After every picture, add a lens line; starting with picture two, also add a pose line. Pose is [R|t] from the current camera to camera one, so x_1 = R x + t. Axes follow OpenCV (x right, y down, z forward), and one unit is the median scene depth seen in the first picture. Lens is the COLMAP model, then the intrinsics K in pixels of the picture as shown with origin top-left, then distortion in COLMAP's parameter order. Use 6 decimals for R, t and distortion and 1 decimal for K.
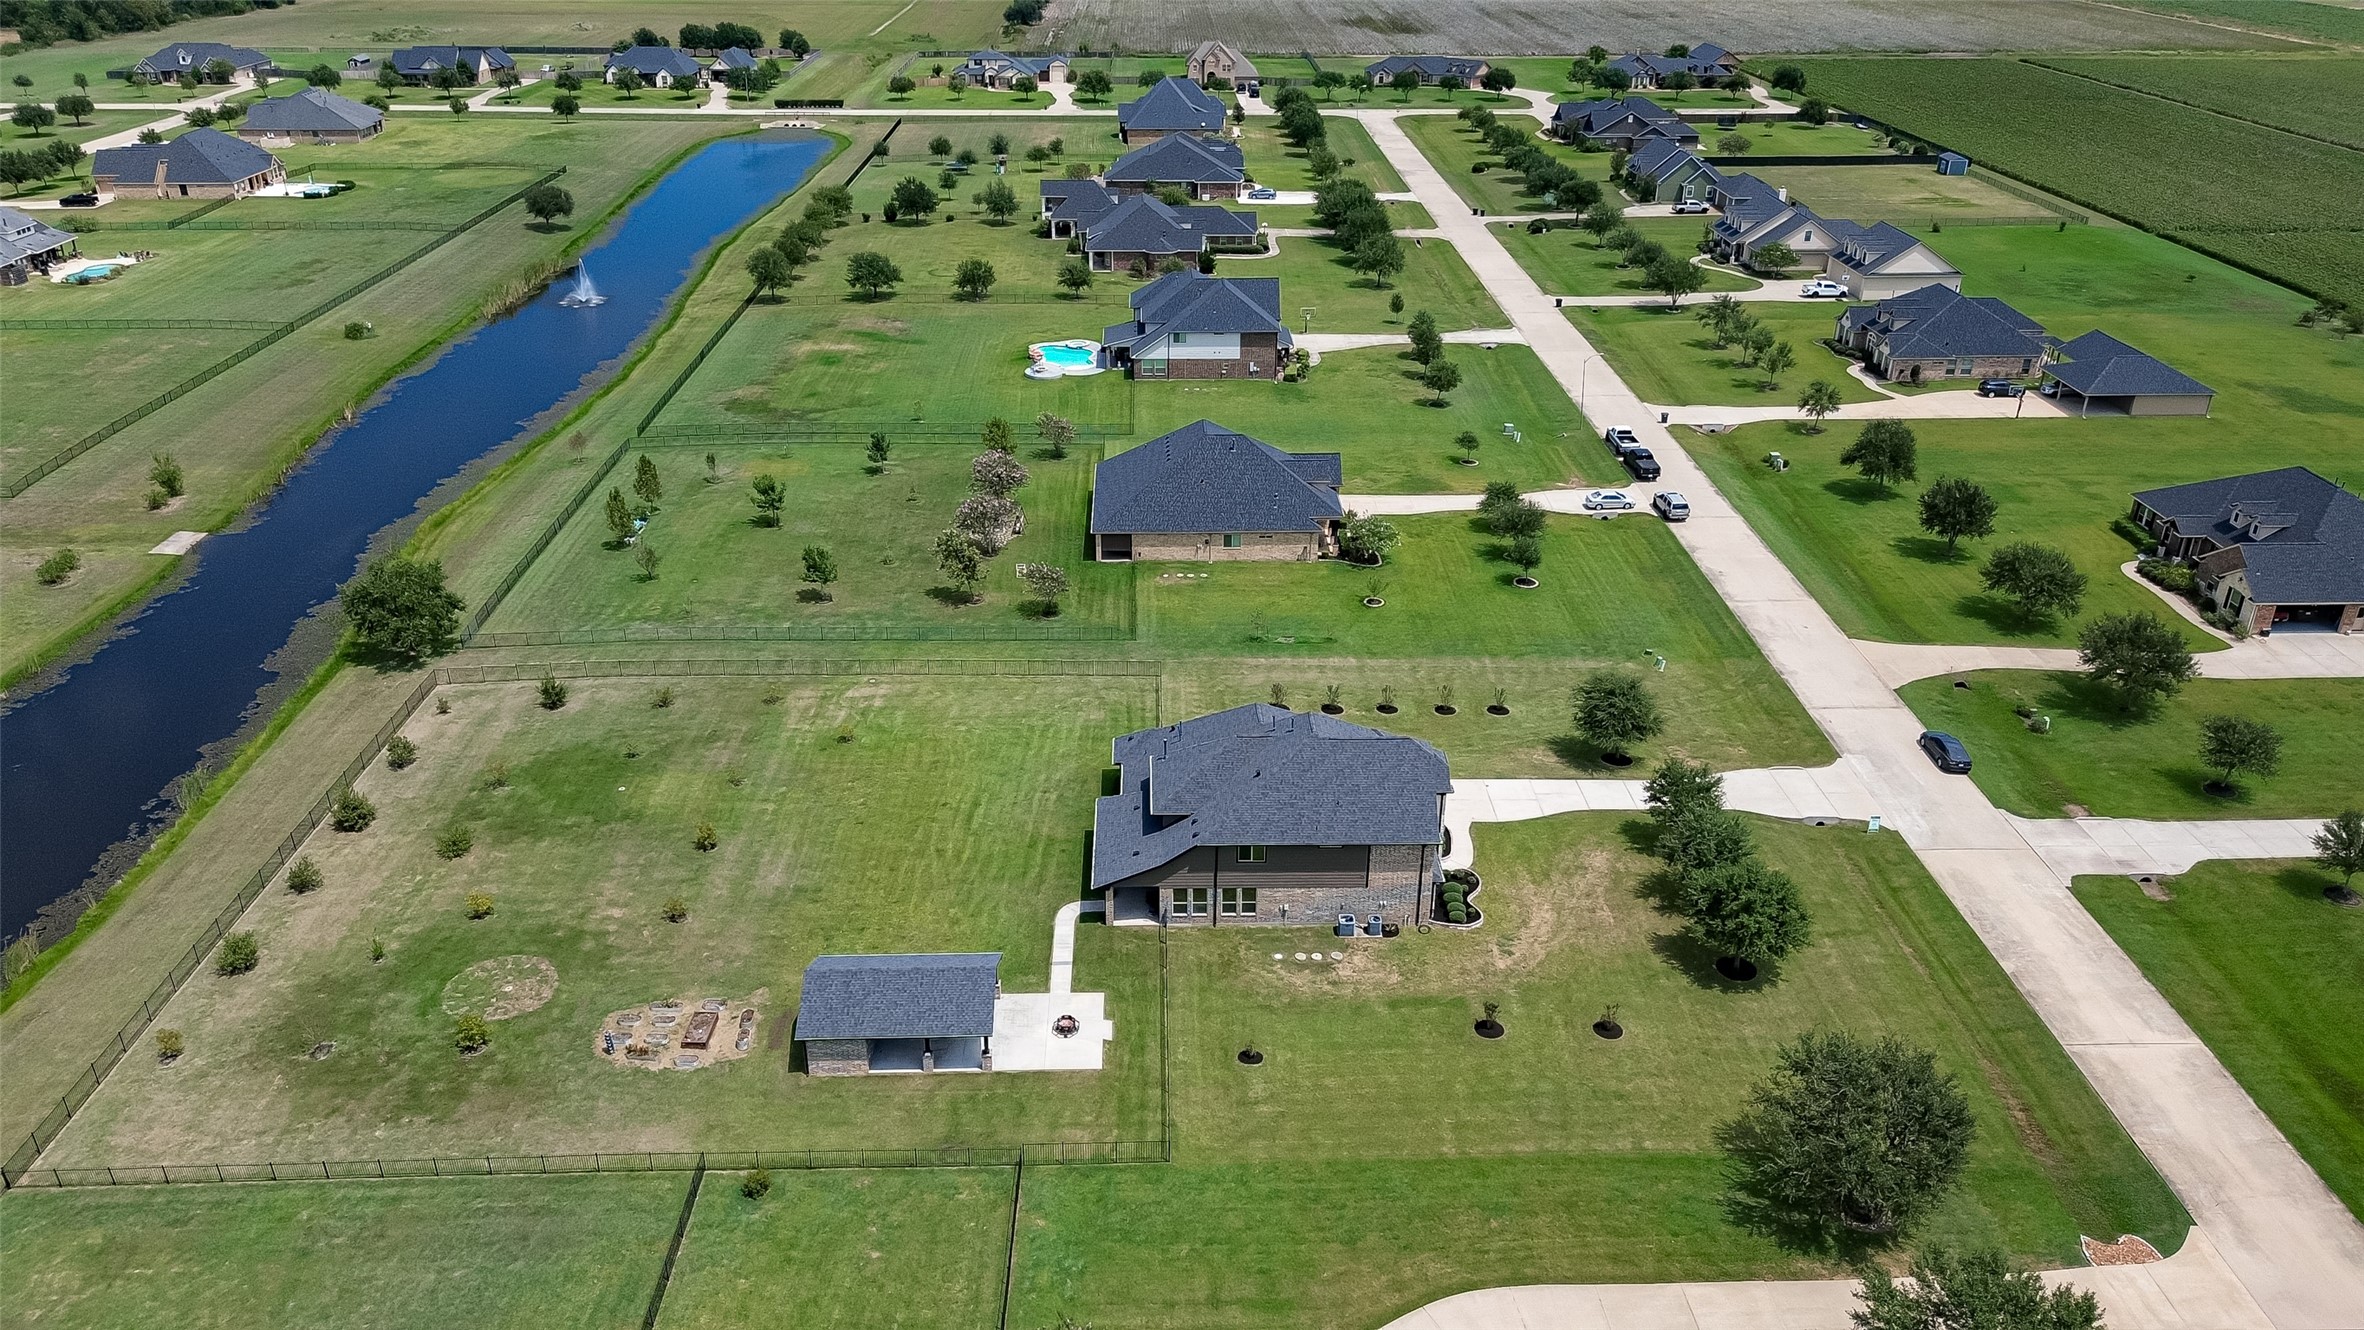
lens RADIAL K [[1691.2, 0, 1180.9], [0, 1691.2, 628.1], [0, 0, 1]] dist [0.058799, -0.057445]
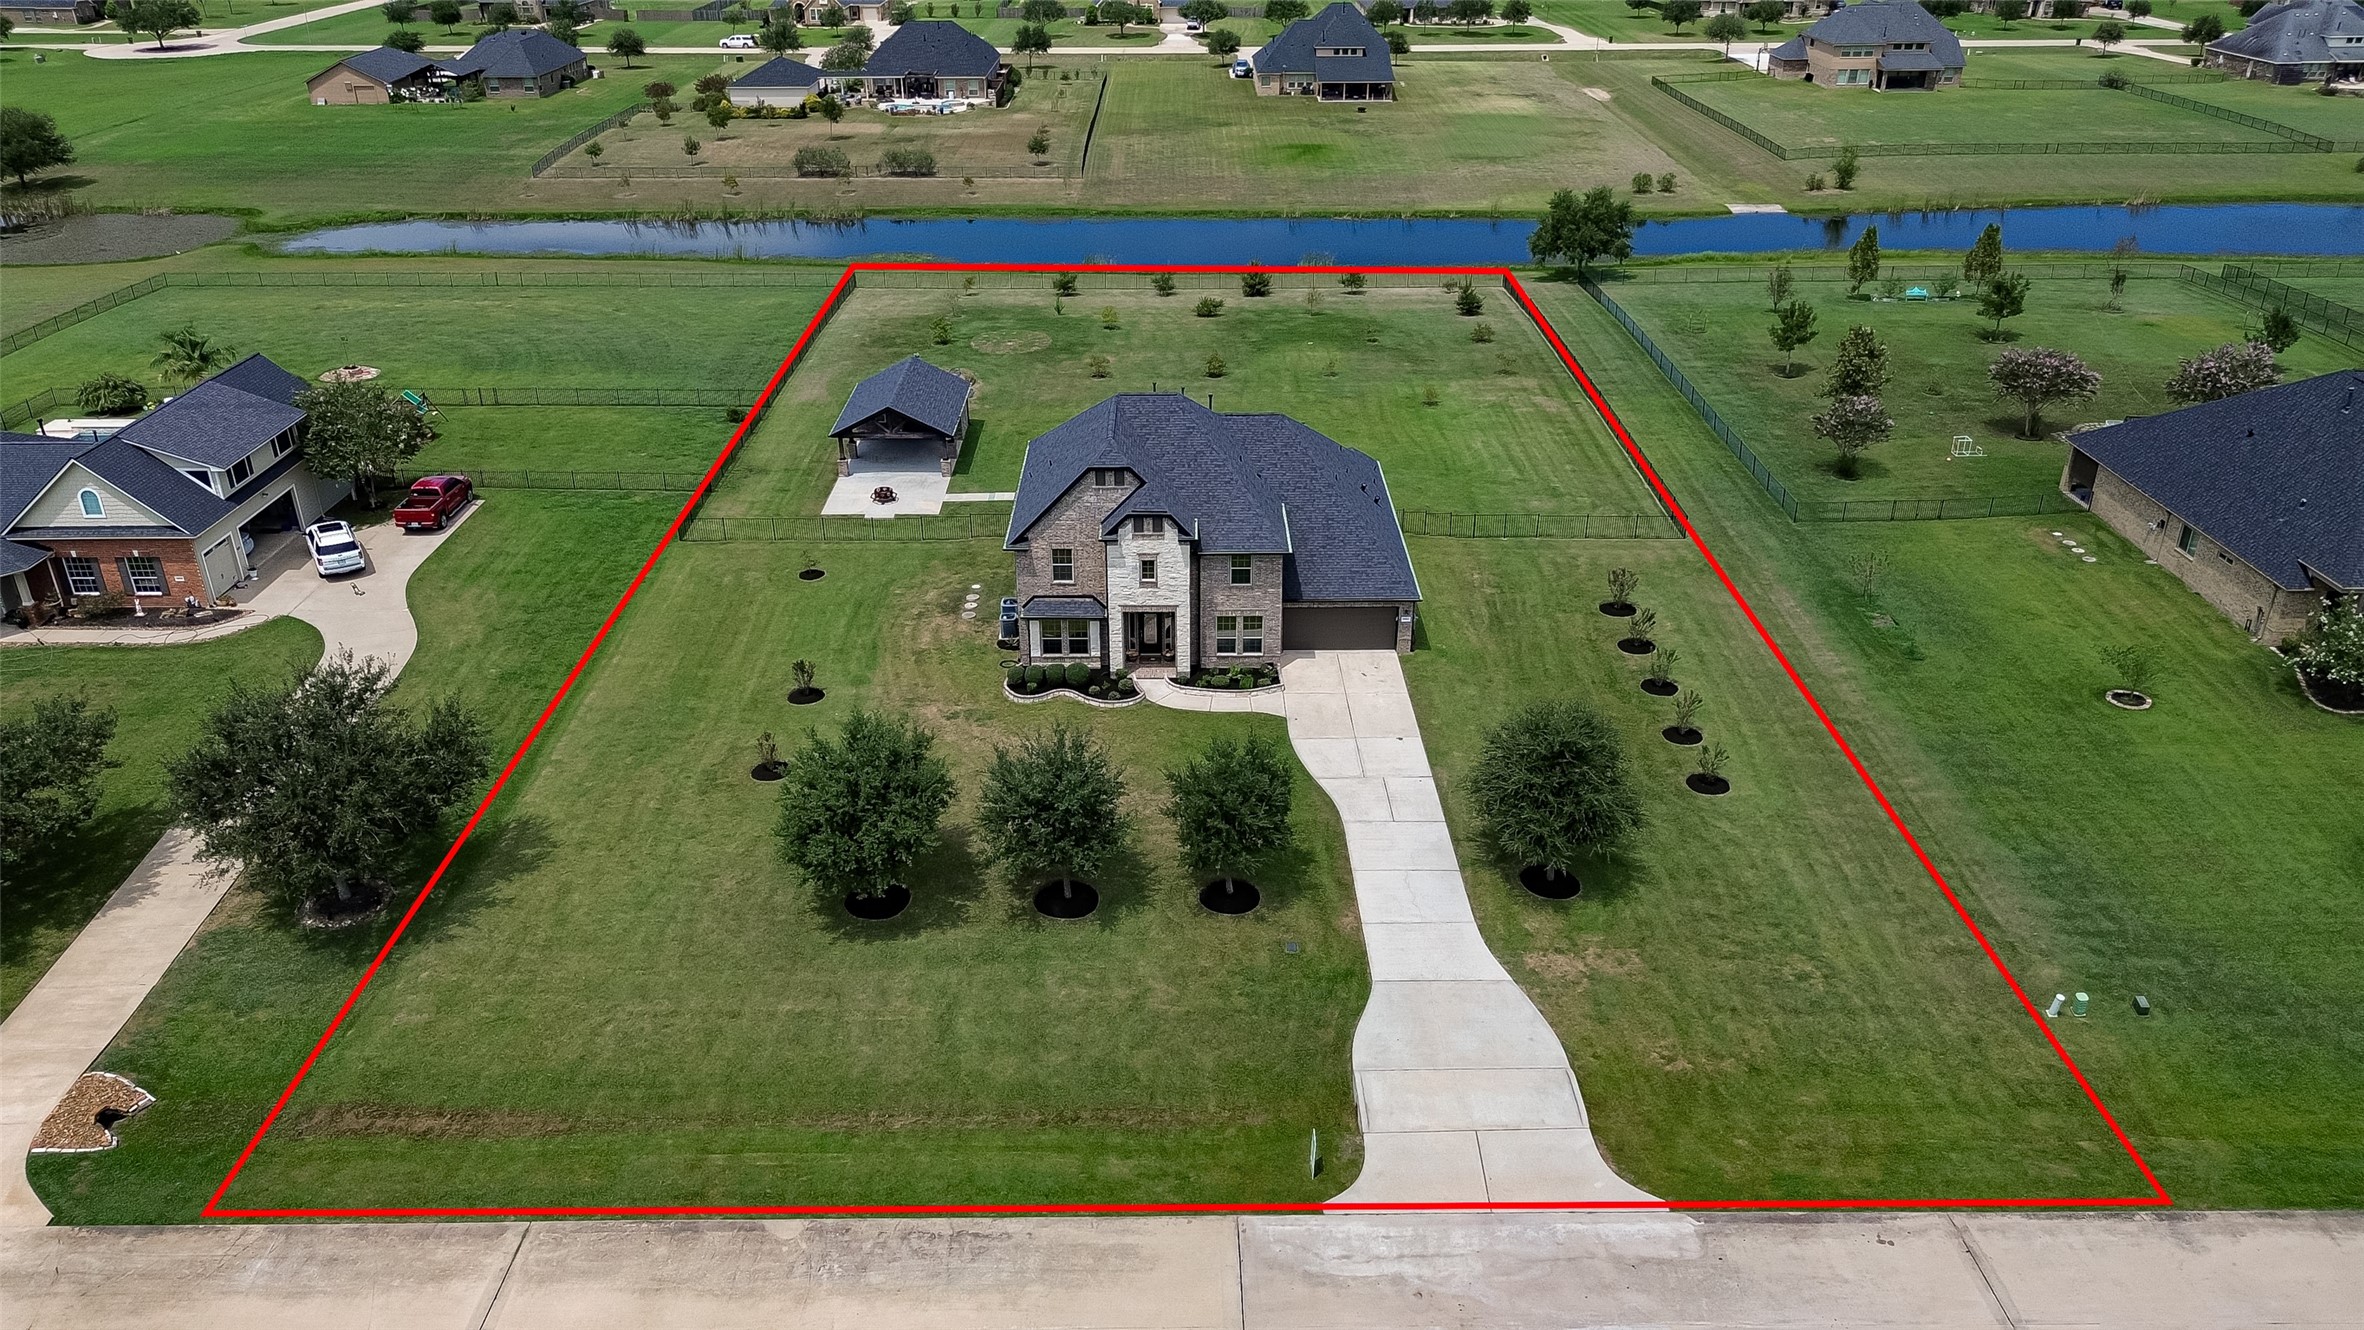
lens RADIAL K [[1691.2, 0, 1180.9], [0, 1691.2, 628.1], [0, 0, 1]] dist [0.058799, -0.057445]
pose [[-0.018043, 0.424286, -0.905348, 0.807770], [-0.418883, 0.818990, 0.392163, -0.161688], [0.907861, 0.386311, 0.162949, 0.926536]]
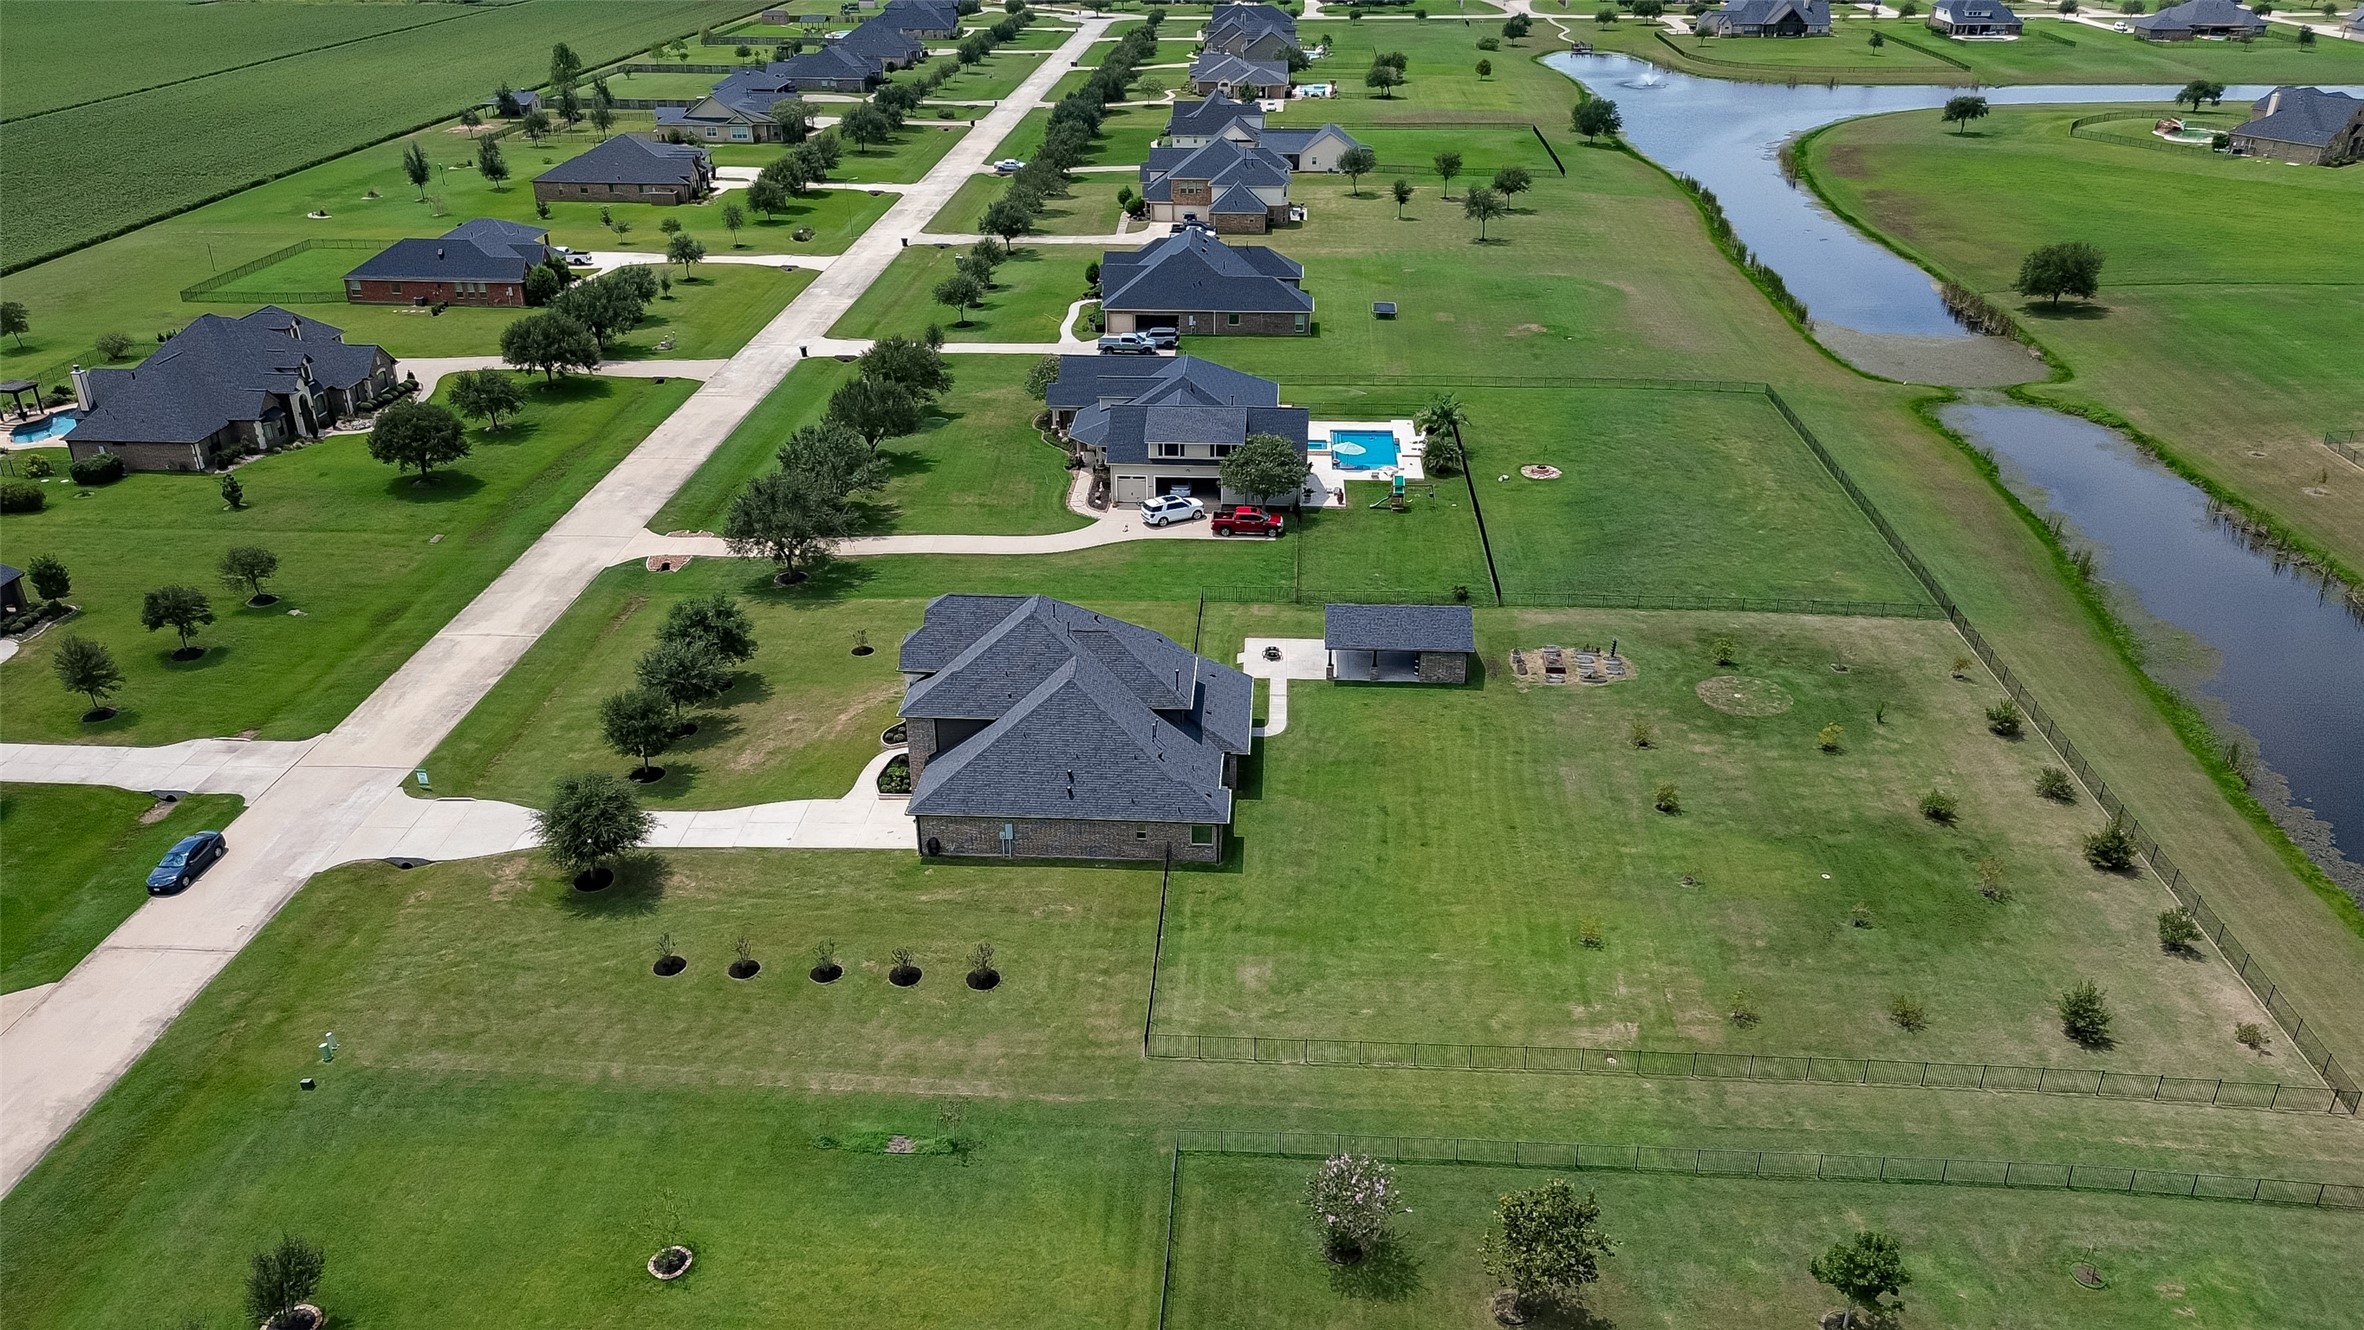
lens RADIAL K [[1691.2, 0, 1180.9], [0, 1691.2, 628.1], [0, 0, 1]] dist [0.058799, -0.057445]
pose [[-0.996350, -0.036032, 0.077380, -0.087772], [0.036251, 0.642104, 0.765760, -0.703667], [-0.077278, 0.765771, -0.638454, 1.644407]]
